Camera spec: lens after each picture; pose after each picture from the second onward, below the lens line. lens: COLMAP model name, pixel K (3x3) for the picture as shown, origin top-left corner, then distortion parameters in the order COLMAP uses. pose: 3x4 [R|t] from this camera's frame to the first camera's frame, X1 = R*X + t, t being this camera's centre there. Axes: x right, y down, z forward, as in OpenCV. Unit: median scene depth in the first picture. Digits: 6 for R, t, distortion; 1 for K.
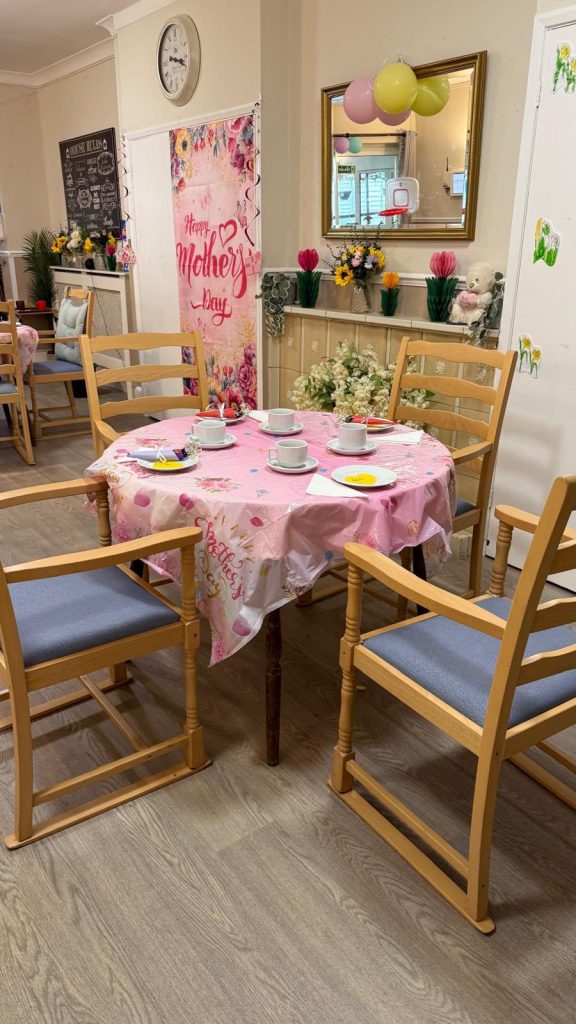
lens RADIAL K [[737.2, 0, 288.5], [0, 737.2, 533.1], [0, 0, 1]] dist [0.063758, -0.097873]
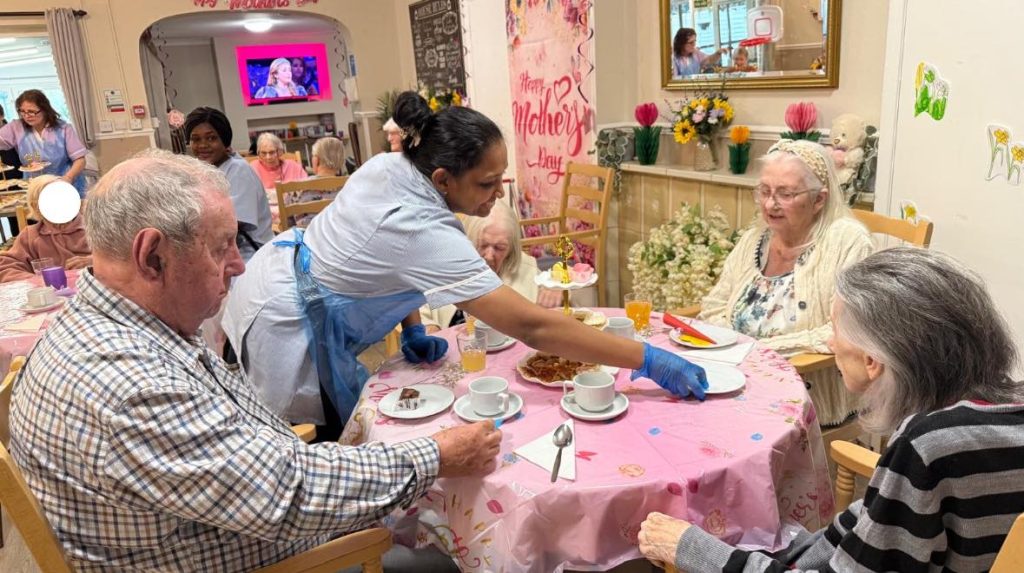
lens RADIAL K [[726.2, 0, 510.7], [0, 726.2, 312.5], [0, 0, 1]] dist [0.113708, -0.182807]
pose [[0.981319, -0.012441, -0.191983, 0.030672], [0.001272, 0.998305, -0.058189, -0.066931], [0.192381, 0.056857, 0.979672, 0.088112]]
